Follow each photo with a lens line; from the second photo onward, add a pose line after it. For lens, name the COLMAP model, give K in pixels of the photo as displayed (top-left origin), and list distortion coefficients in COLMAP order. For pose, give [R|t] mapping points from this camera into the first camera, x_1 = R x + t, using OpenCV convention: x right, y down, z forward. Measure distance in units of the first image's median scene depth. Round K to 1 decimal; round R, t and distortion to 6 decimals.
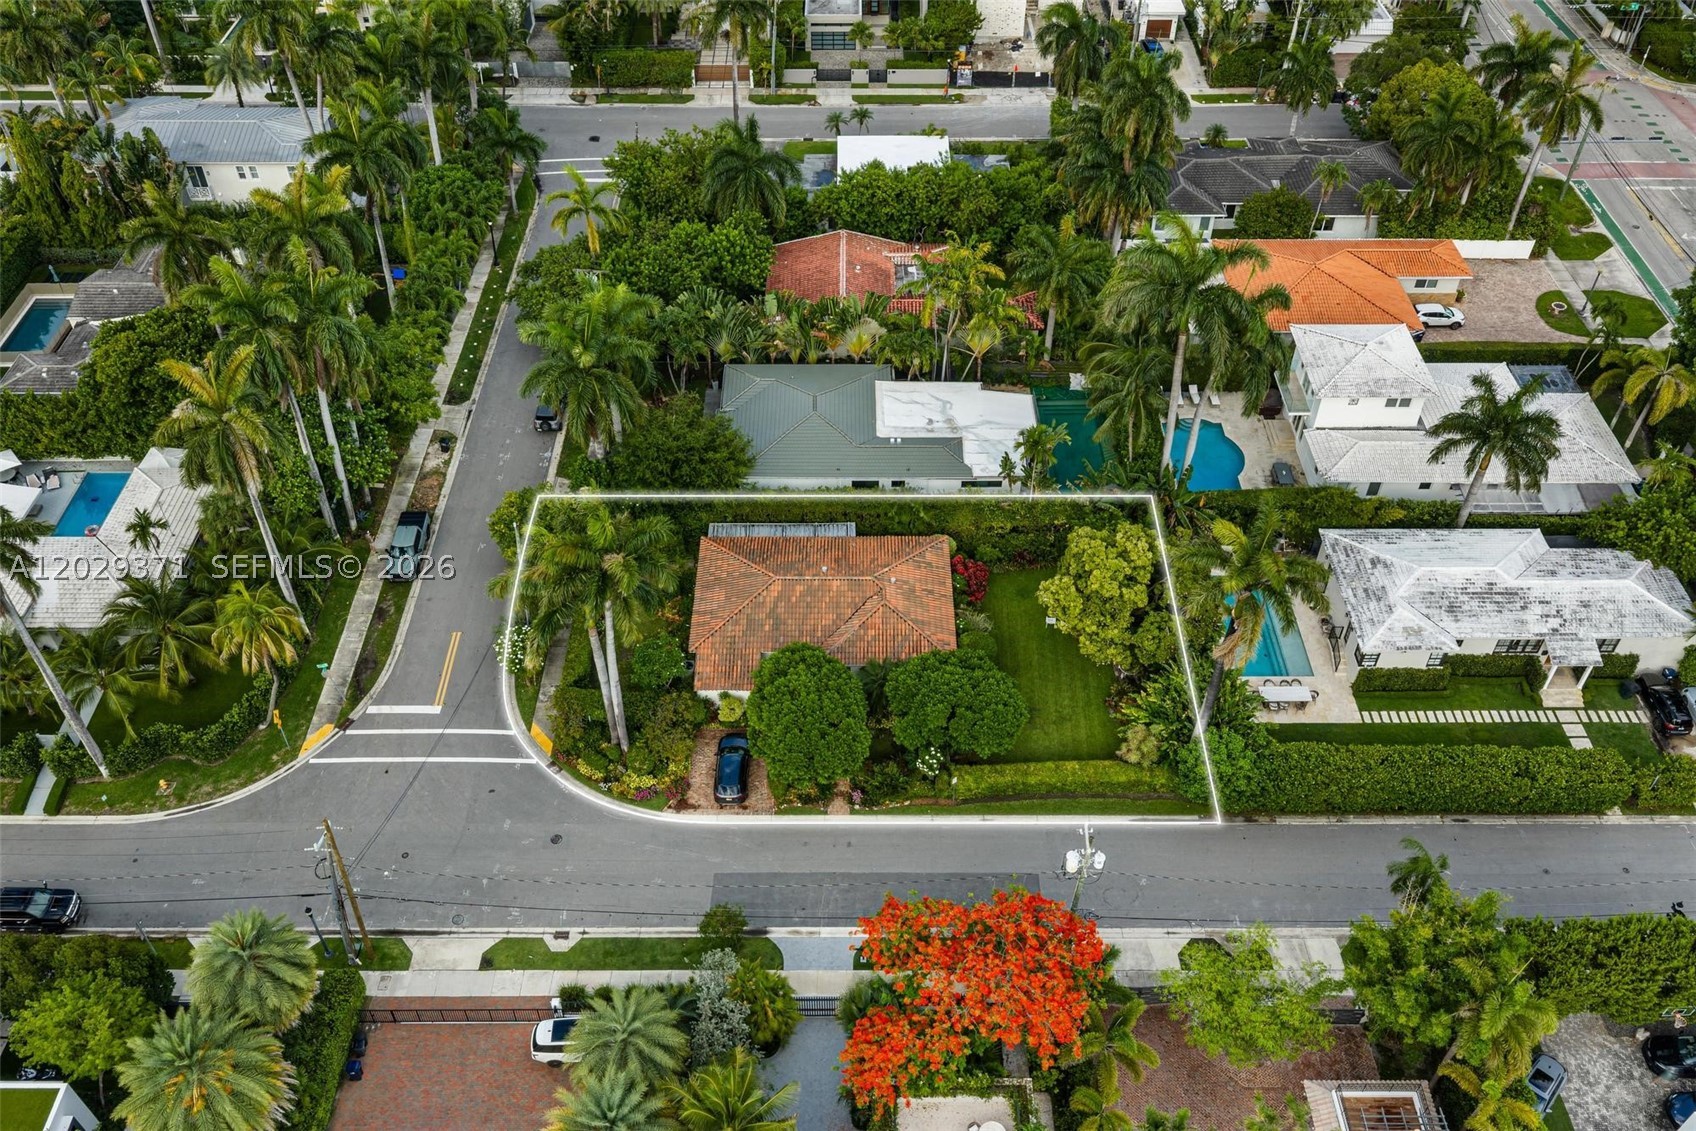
lens RADIAL K [[1406.7, 0, 857.3], [0, 1406.7, 567.0], [0, 0, 1]] dist [0.016150, -0.013699]
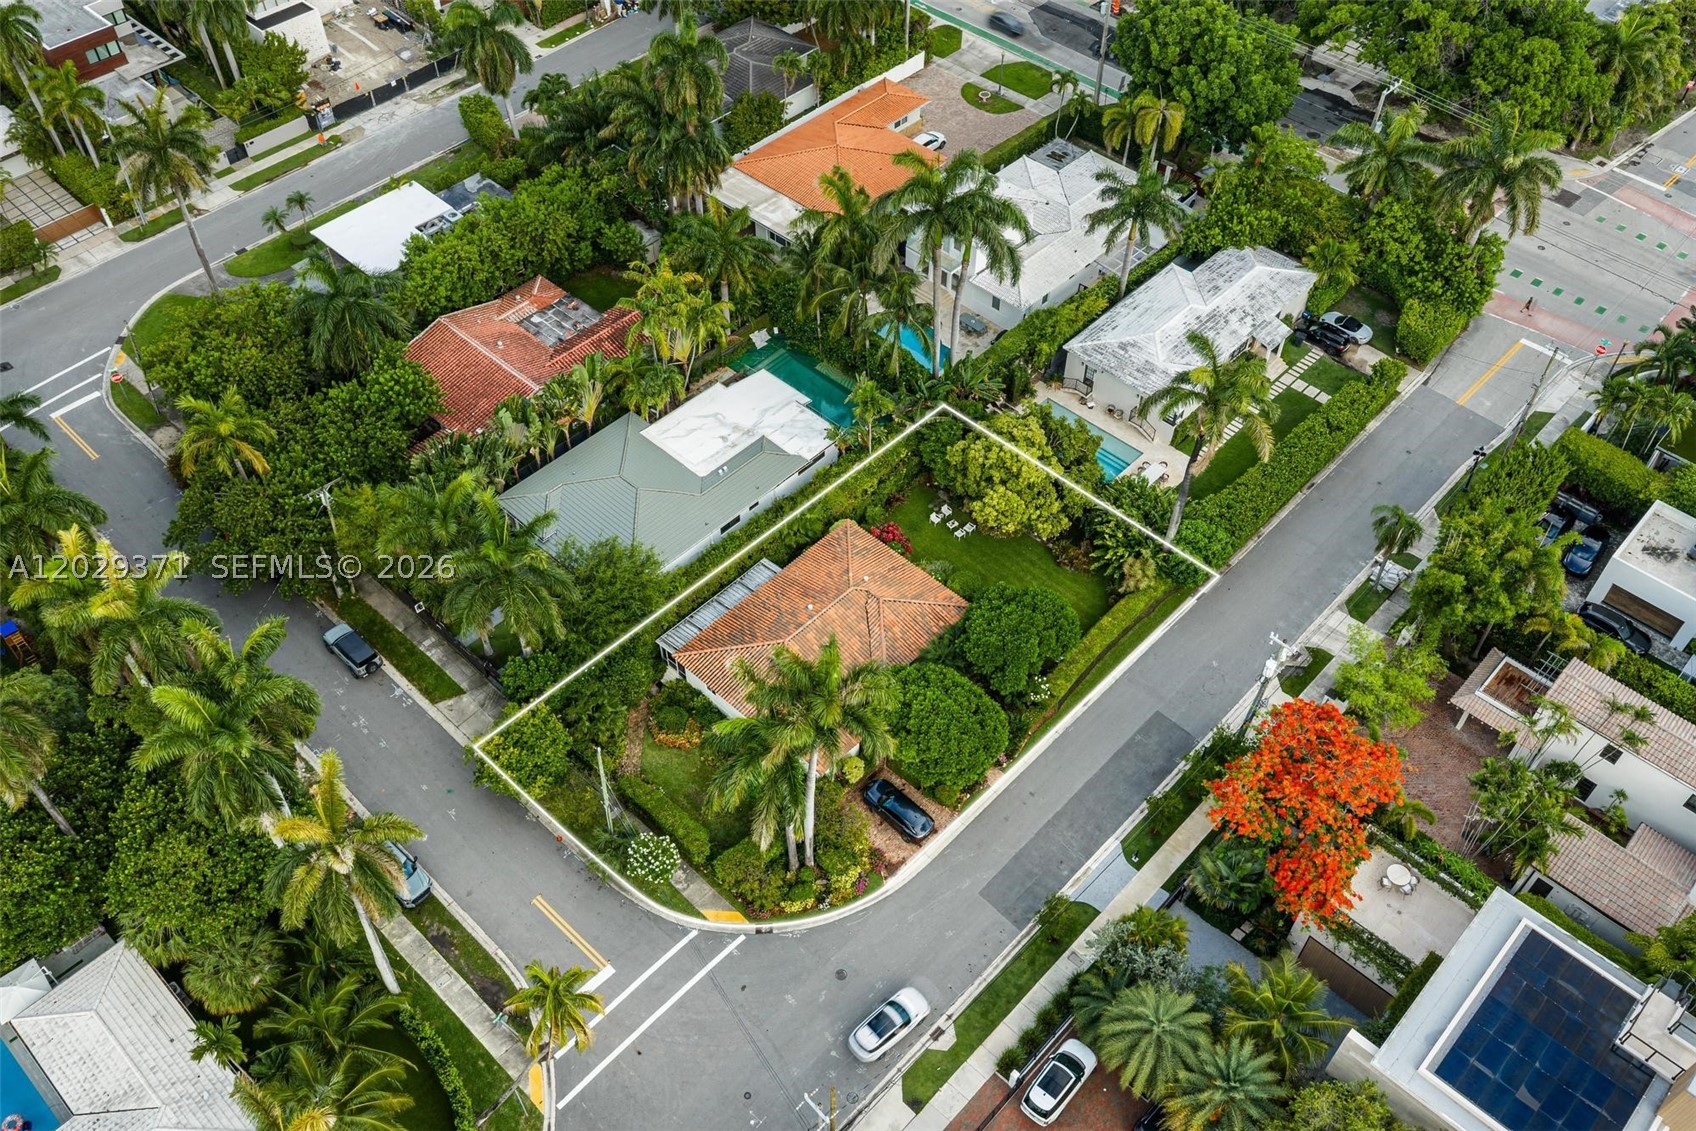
lens RADIAL K [[1406.7, 0, 849.4], [0, 1406.7, 560.6], [0, 0, 1]] dist [0.016150, -0.013699]
pose [[0.690874, -0.542517, 0.477879, -0.452122], [0.499978, 0.835970, 0.226222, -0.232546], [-0.522222, 0.082639, 0.848796, 0.117073]]
